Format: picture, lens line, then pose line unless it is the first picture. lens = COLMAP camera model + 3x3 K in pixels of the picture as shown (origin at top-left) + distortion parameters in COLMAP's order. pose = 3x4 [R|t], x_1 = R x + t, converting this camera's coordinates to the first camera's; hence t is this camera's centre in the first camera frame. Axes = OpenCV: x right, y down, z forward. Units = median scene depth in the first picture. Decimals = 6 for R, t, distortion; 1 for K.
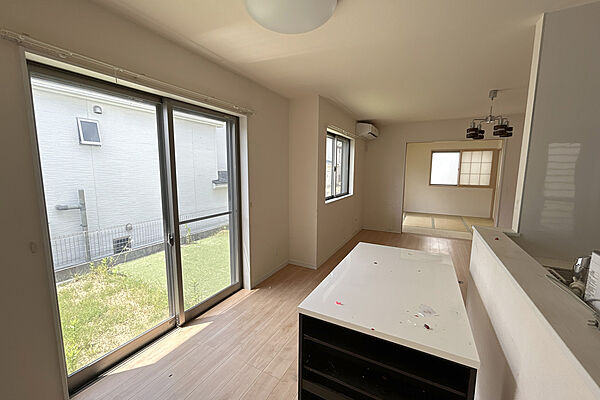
lens RADIAL K [[241.8, 0, 300.5], [0, 241.8, 196.3], [0, 0, 1]] dist [0.000297, -0.000154]
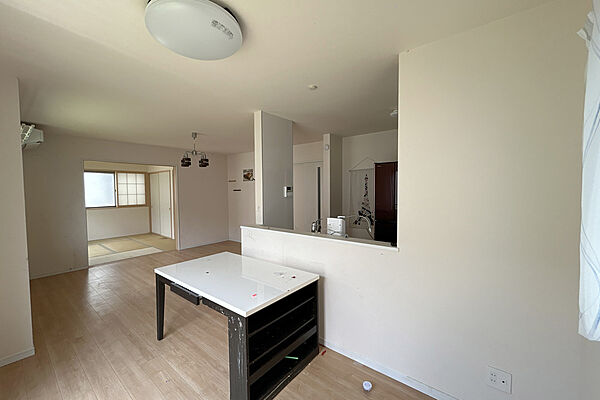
lens RADIAL K [[241.8, 0, 297.0], [0, 241.8, 200.2], [0, 0, 1]] dist [0.000297, -0.000154]
pose [[0.191746, -0.051840, 0.980075, -0.183712], [0.119466, 0.992411, 0.029120, -0.011633], [-0.974146, 0.111502, 0.196484, 0.086305]]
